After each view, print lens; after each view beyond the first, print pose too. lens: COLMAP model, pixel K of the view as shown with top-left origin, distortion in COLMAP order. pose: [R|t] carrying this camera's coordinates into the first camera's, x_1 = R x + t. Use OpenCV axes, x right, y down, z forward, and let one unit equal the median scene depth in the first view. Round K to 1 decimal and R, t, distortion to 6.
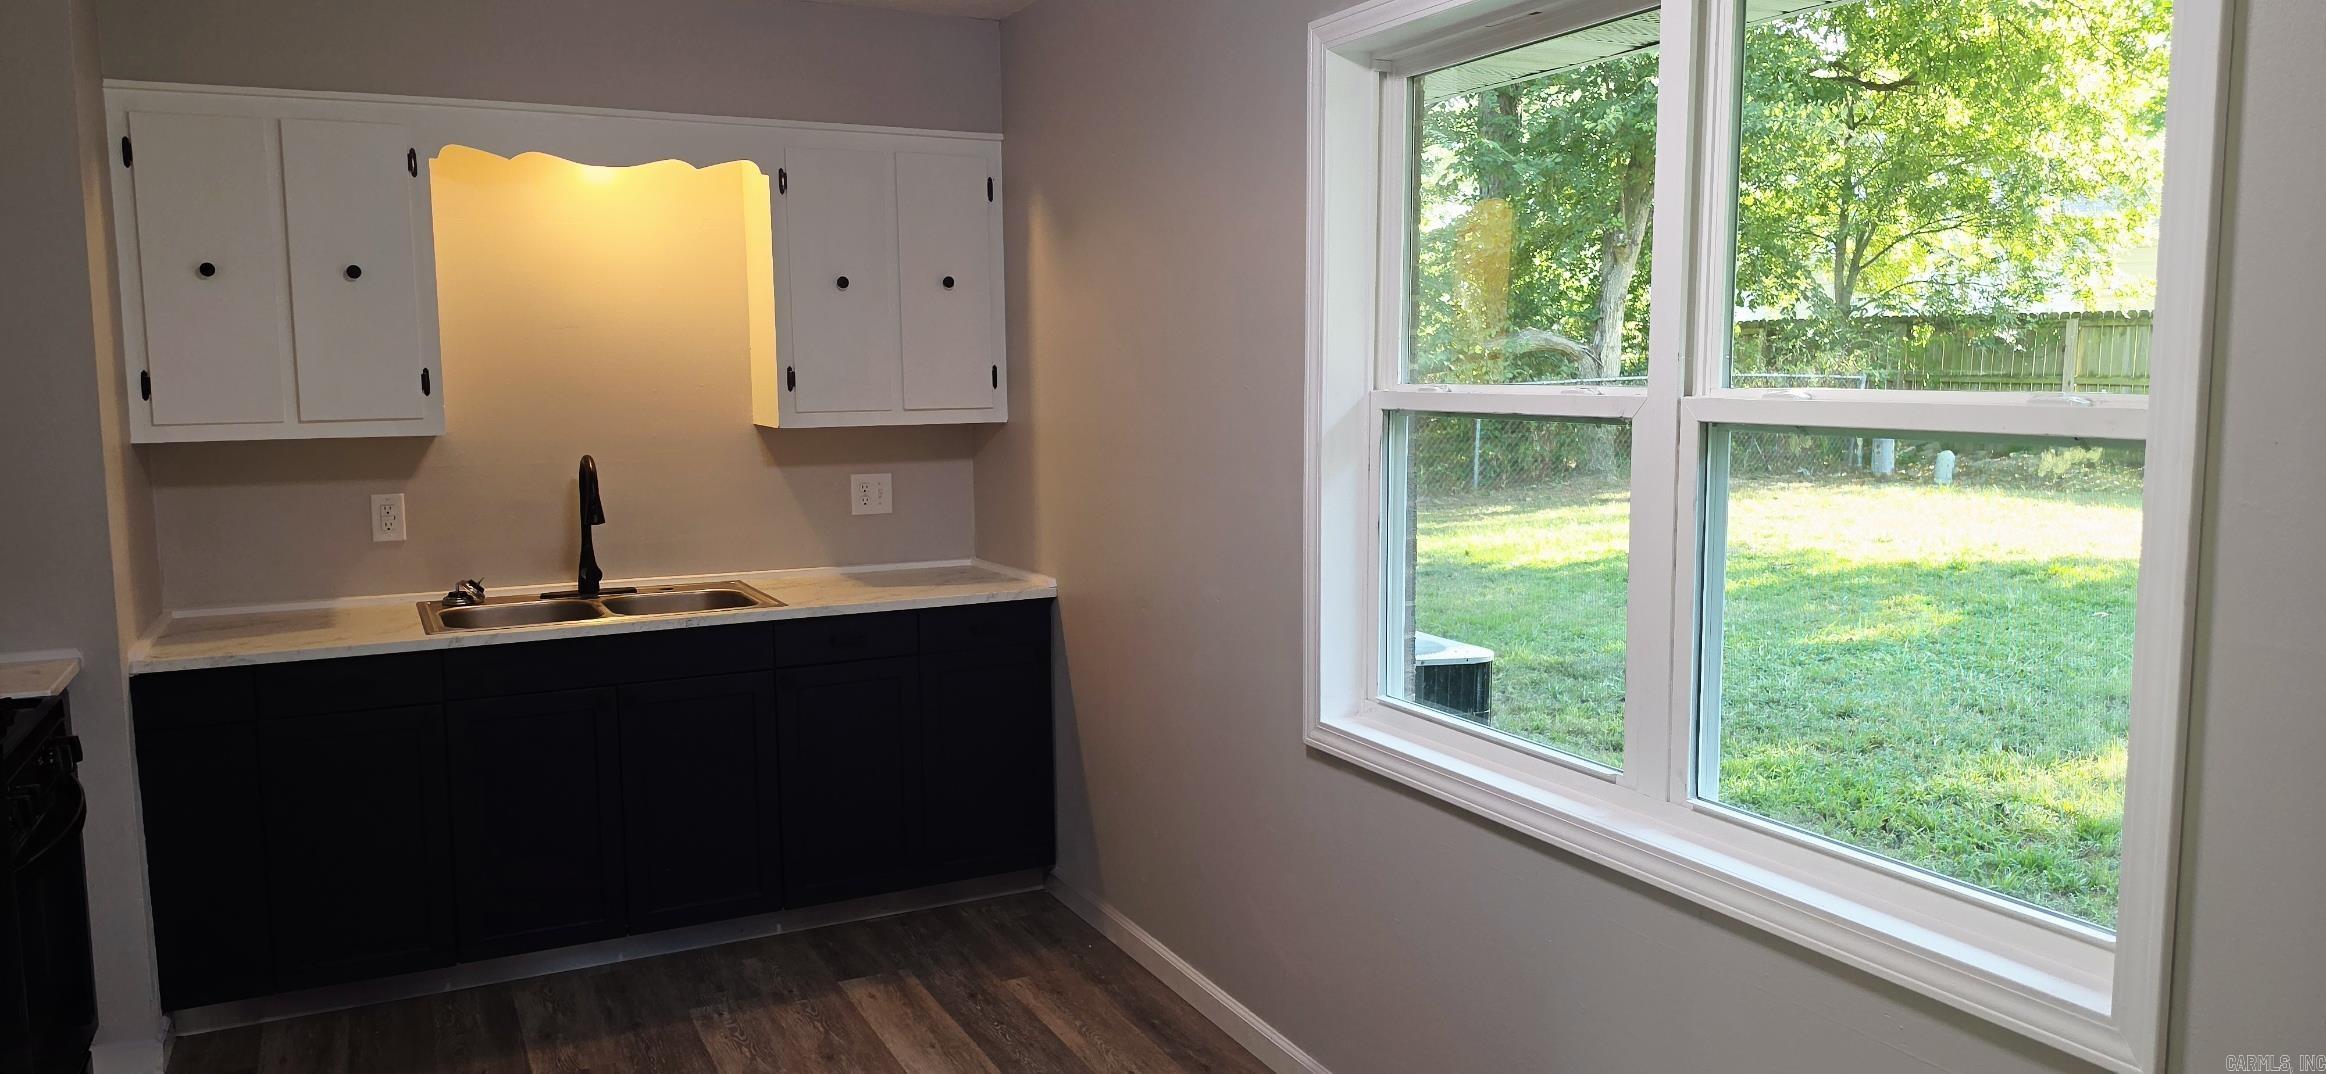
lens RADIAL K [[1549.7, 0, 1157.2], [0, 1549.7, 543.1], [0, 0, 1]] dist [-0.000137, -0.008123]
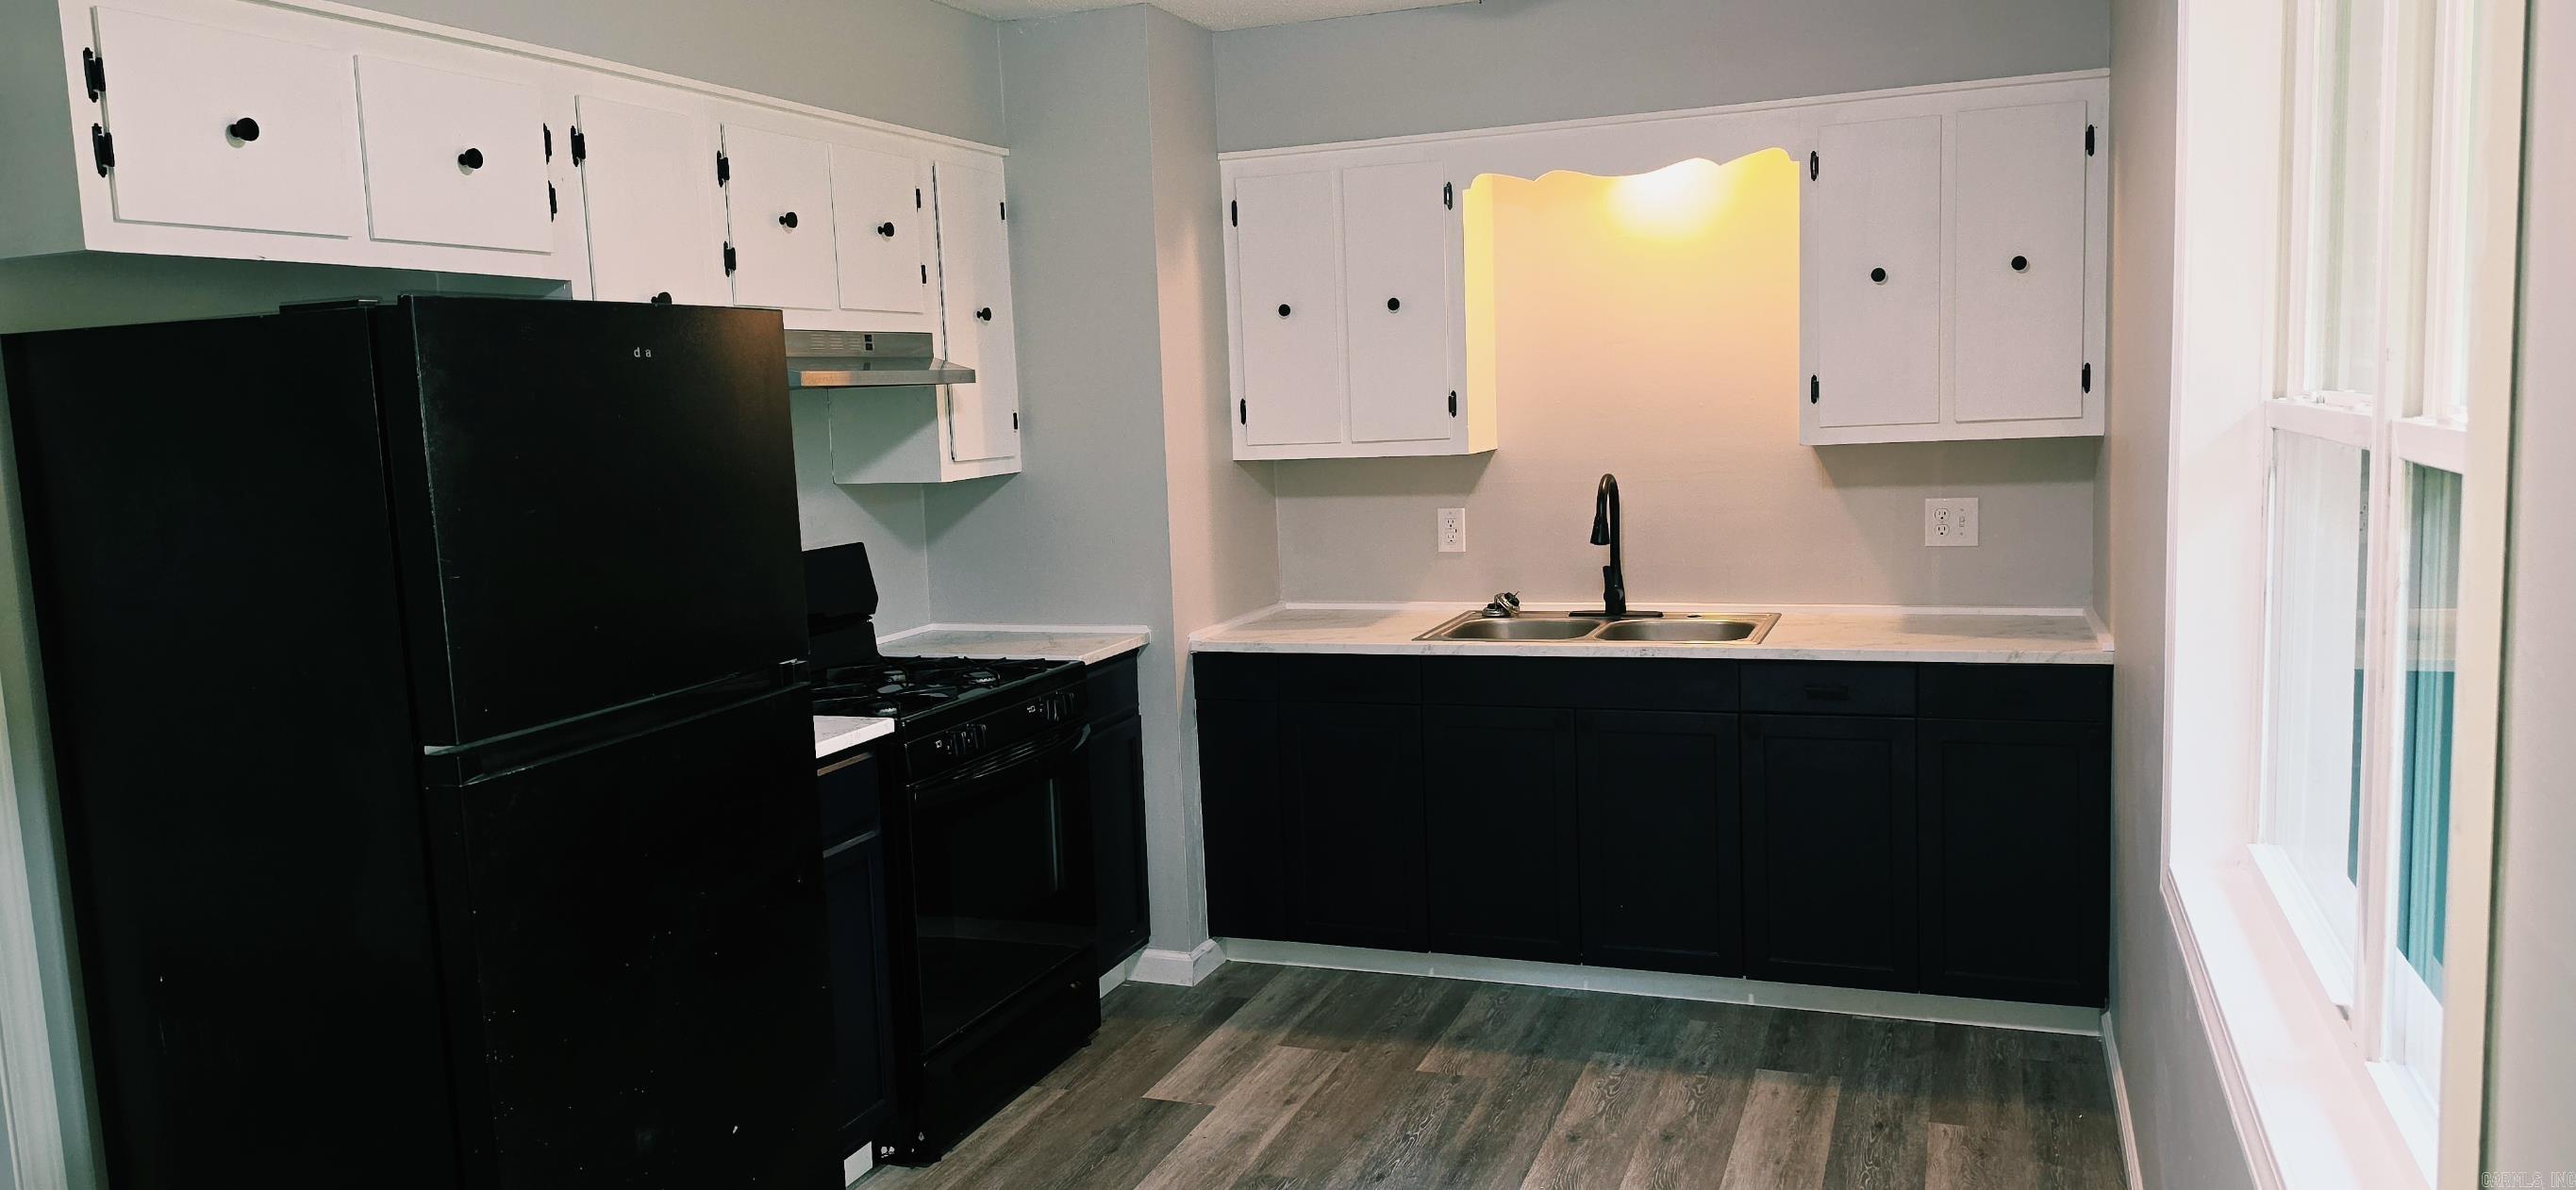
lens RADIAL K [[1716.0, 0, 1278.2], [0, 1716.0, 588.1], [0, 0, 1]] dist [-0.000137, -0.008123]
pose [[0.660054, 0.062263, -0.748633, 0.327340], [-0.048532, 0.998012, 0.040214, -0.018816], [0.749649, 0.009789, 0.661764, 0.134209]]
